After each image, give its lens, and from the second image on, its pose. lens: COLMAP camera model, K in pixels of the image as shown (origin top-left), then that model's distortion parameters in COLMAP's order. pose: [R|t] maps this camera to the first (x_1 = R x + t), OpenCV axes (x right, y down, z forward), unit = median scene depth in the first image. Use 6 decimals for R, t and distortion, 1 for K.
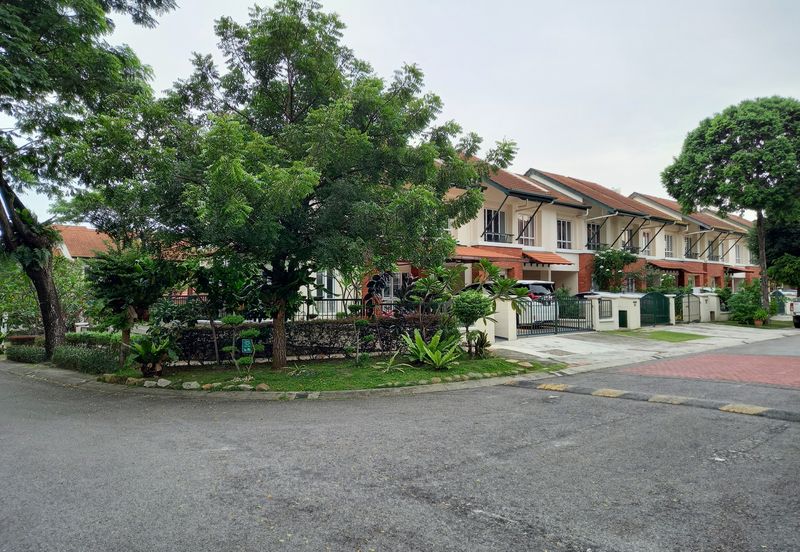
lens RADIAL K [[579.3, 0, 401.5], [0, 579.3, 268.6], [0, 0, 1]] dist [0.025078, -0.016815]
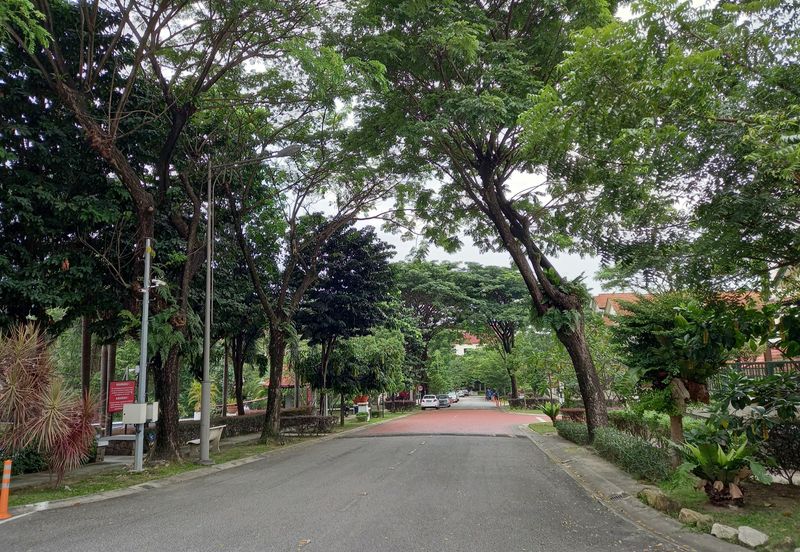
lens RADIAL K [[579.3, 0, 396.2], [0, 579.3, 267.6], [0, 0, 1]] dist [0.025078, -0.016815]
pose [[0.622169, -0.143477, -0.769623, -0.133076], [0.053553, 0.988560, -0.141000, 0.014821], [0.781049, 0.046510, 0.622735, 0.326216]]
